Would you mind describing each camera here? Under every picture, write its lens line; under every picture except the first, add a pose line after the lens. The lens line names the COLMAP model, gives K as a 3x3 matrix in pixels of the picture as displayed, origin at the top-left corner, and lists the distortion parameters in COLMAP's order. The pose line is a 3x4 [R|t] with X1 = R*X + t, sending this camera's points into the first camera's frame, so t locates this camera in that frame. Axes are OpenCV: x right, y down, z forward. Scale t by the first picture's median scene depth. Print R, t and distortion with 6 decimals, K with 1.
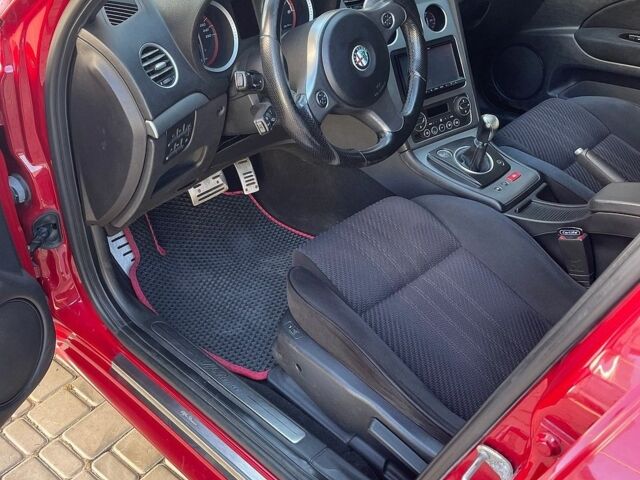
lens RADIAL K [[688.9, 0, 341.6], [0, 688.9, 242.0], [0, 0, 1]] dist [0.130877, -0.001476]
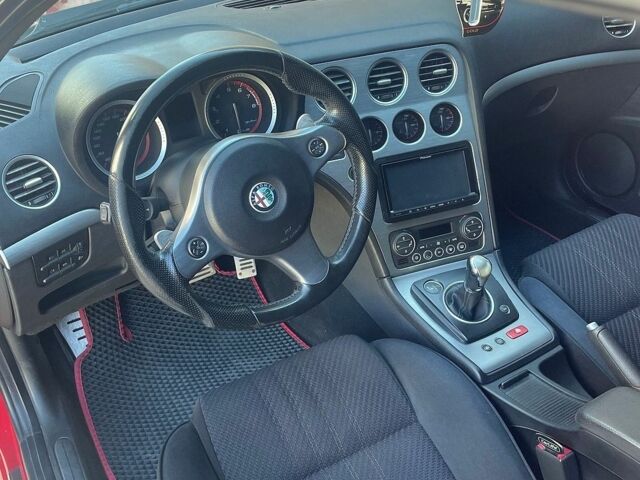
lens RADIAL K [[700.4, 0, 320.0], [0, 700.4, 240.0], [0, 0, 1]] dist [0.111244, -0.023388]
pose [[0.958772, 0.134292, -0.250444, 0.229578], [-0.135363, 0.990710, 0.013027, -0.182841], [0.249867, 0.021411, 0.968043, 0.189591]]
